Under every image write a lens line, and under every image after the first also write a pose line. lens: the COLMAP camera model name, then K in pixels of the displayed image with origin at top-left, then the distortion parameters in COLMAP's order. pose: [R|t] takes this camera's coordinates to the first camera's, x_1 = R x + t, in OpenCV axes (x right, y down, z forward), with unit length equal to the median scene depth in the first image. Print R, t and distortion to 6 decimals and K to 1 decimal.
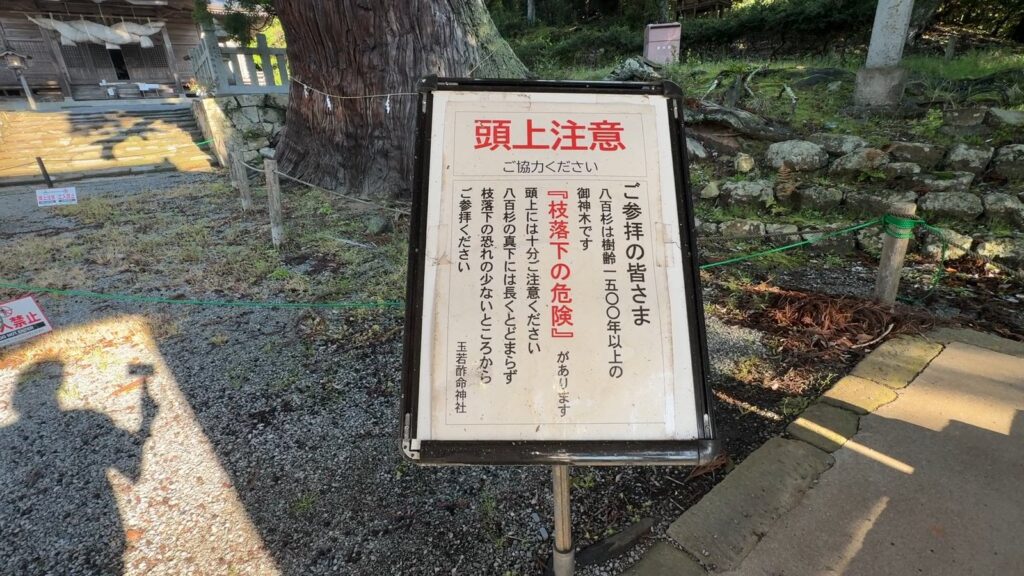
lens RADIAL K [[482.1, 0, 498.1], [0, 482.1, 285.1], [0, 0, 1]] dist [0.003191, 0.001284]
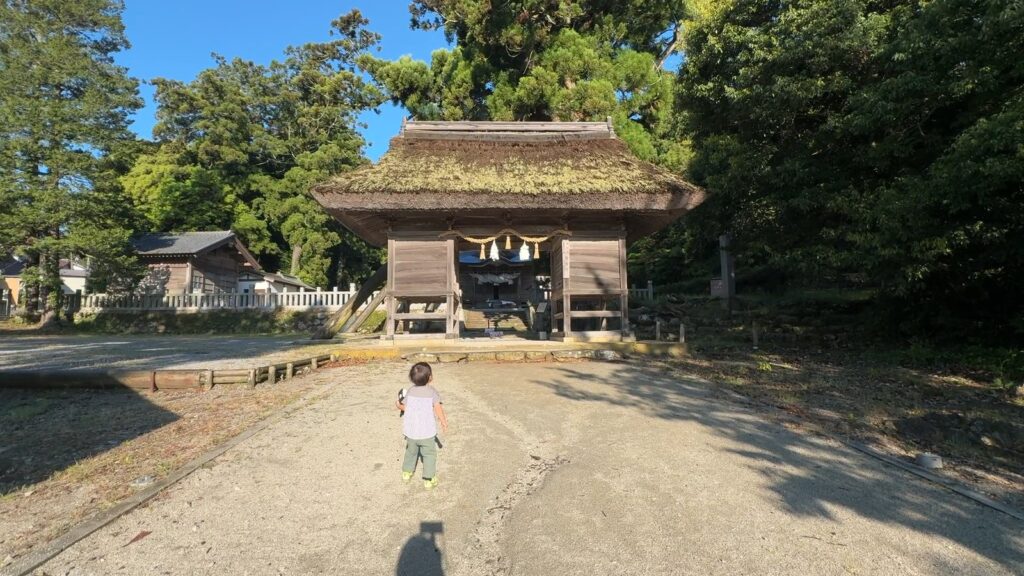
lens RADIAL K [[482.1, 0, 498.1], [0, 482.1, 285.1], [0, 0, 1]] dist [0.003191, 0.001284]
pose [[0.834595, -0.008971, -0.550791, 0.352048], [-0.222262, 0.909384, -0.351598, 0.238301], [0.504034, 0.415862, 0.756973, -0.570955]]
